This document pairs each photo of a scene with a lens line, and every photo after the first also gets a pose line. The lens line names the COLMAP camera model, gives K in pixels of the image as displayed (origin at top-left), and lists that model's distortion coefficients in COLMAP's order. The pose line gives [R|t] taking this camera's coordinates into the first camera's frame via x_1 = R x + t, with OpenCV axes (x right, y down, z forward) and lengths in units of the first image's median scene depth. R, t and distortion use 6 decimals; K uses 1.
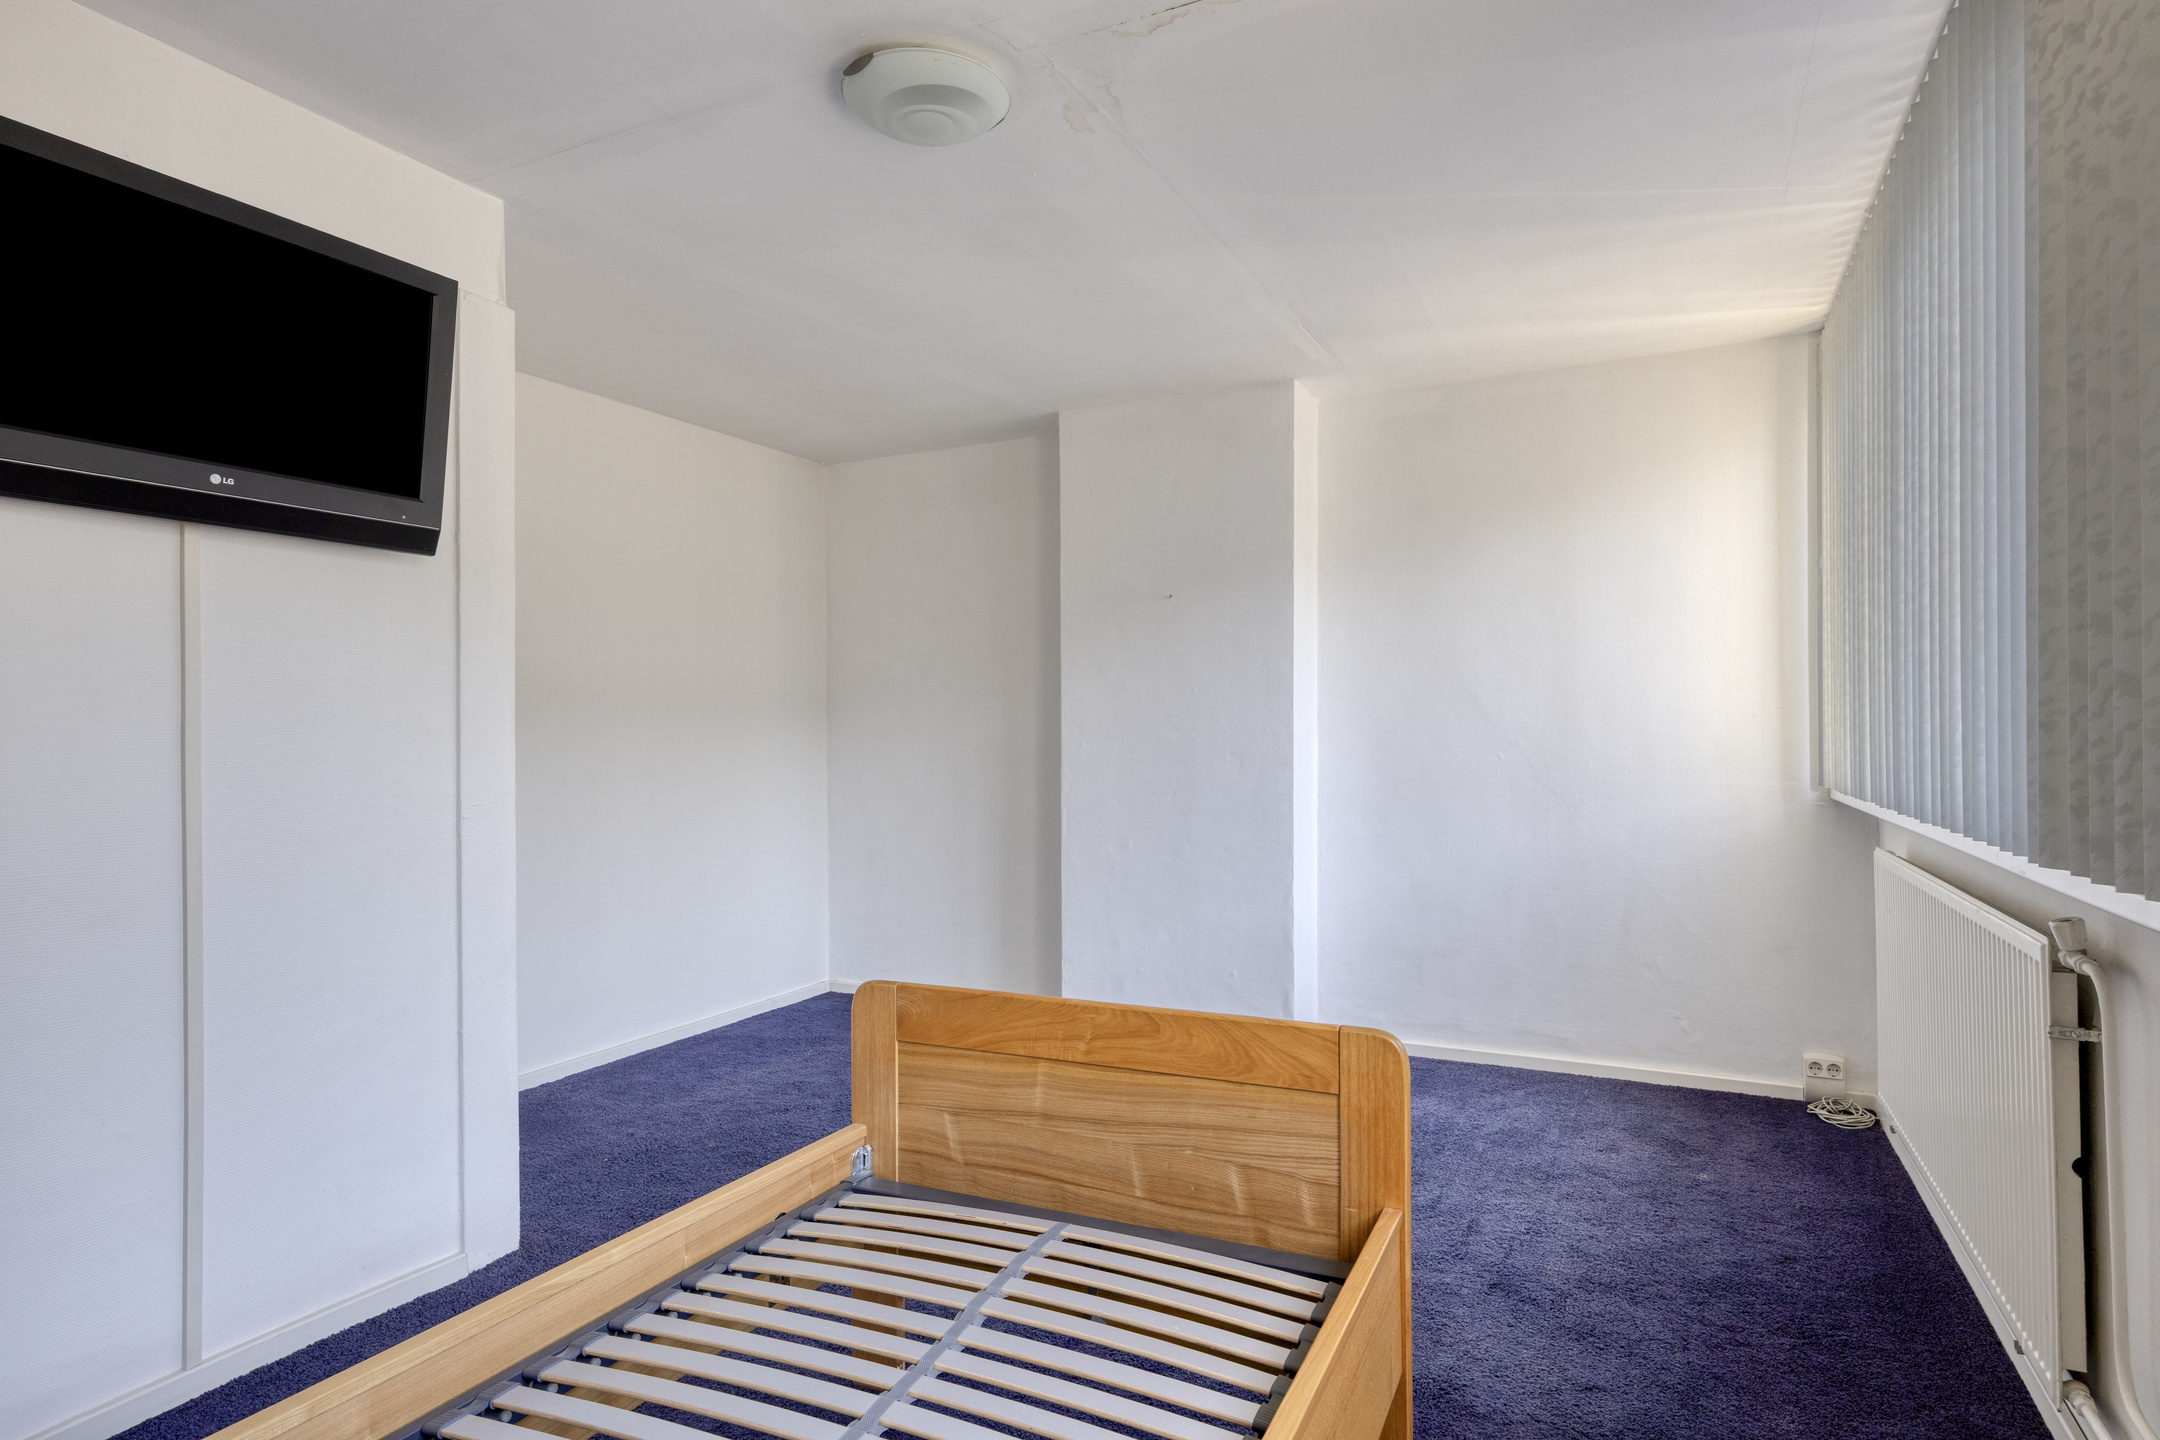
lens RADIAL K [[1174.3, 0, 1087.4], [0, 1174.3, 720.5], [0, 0, 1]] dist [-0.003598, -0.002548]
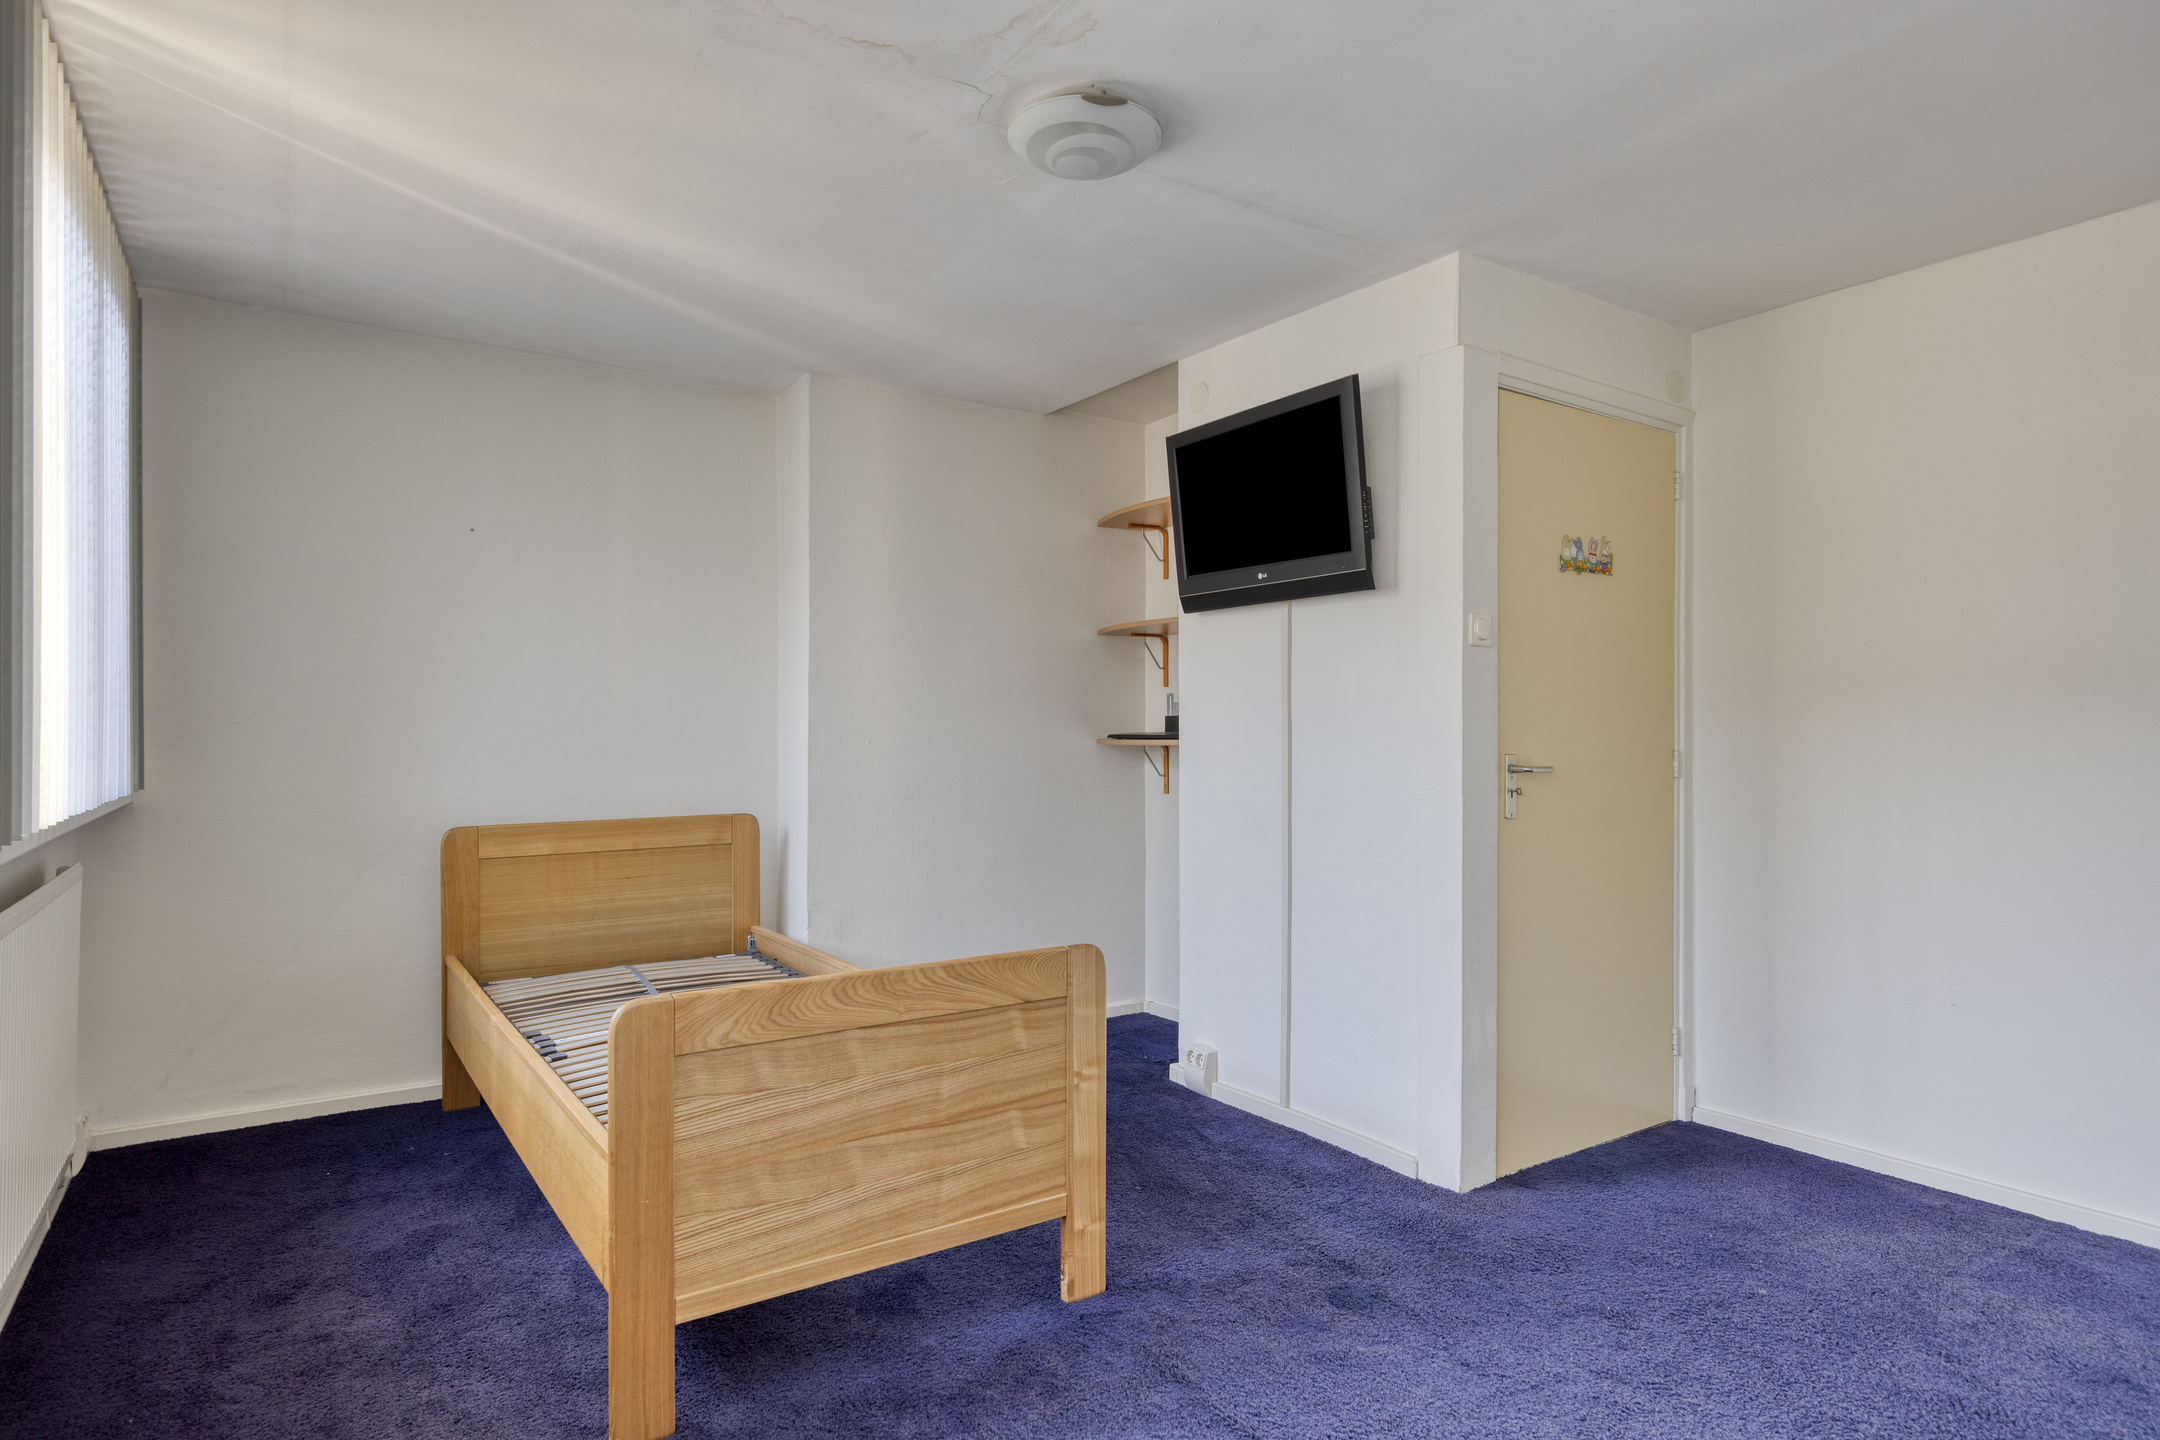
lens RADIAL K [[1174.3, 0, 1084.2], [0, 1174.3, 726.3], [0, 0, 1]] dist [-0.003598, -0.002548]
pose [[-0.508279, 0.005215, -0.861177, 0.735959], [0.007705, 0.999969, 0.001507, 0.004775], [0.861158, -0.005869, -0.508304, 1.435866]]
